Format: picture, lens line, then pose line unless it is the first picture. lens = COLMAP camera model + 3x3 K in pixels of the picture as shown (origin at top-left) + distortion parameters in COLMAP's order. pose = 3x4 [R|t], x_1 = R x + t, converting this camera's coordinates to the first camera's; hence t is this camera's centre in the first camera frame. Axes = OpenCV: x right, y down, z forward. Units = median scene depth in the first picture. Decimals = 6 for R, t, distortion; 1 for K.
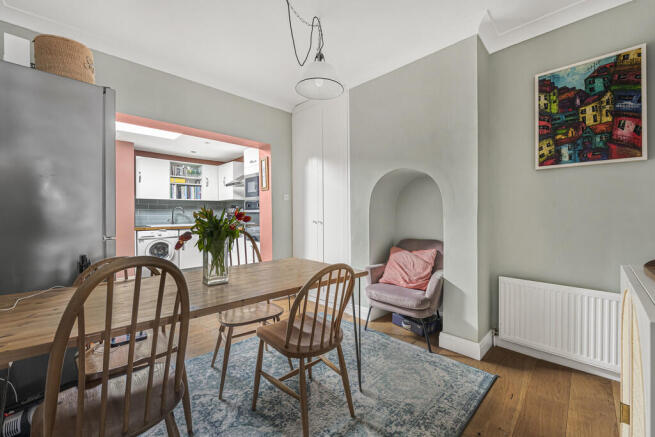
lens RADIAL K [[265.4, 0, 332.0], [0, 265.4, 215.9], [0, 0, 1]] dist [-0.001534, -0.000058]
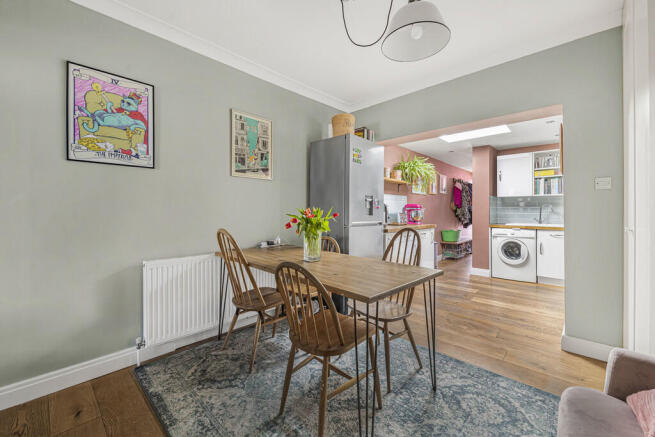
lens RADIAL K [[265.4, 0, 332.1], [0, 265.4, 213.6], [0, 0, 1]] dist [-0.001534, -0.000058]
pose [[0.059934, 0.008634, -0.998165, 0.257546], [-0.011530, 0.999902, 0.007957, -0.001063], [0.998136, 0.011031, 0.060027, 0.281439]]
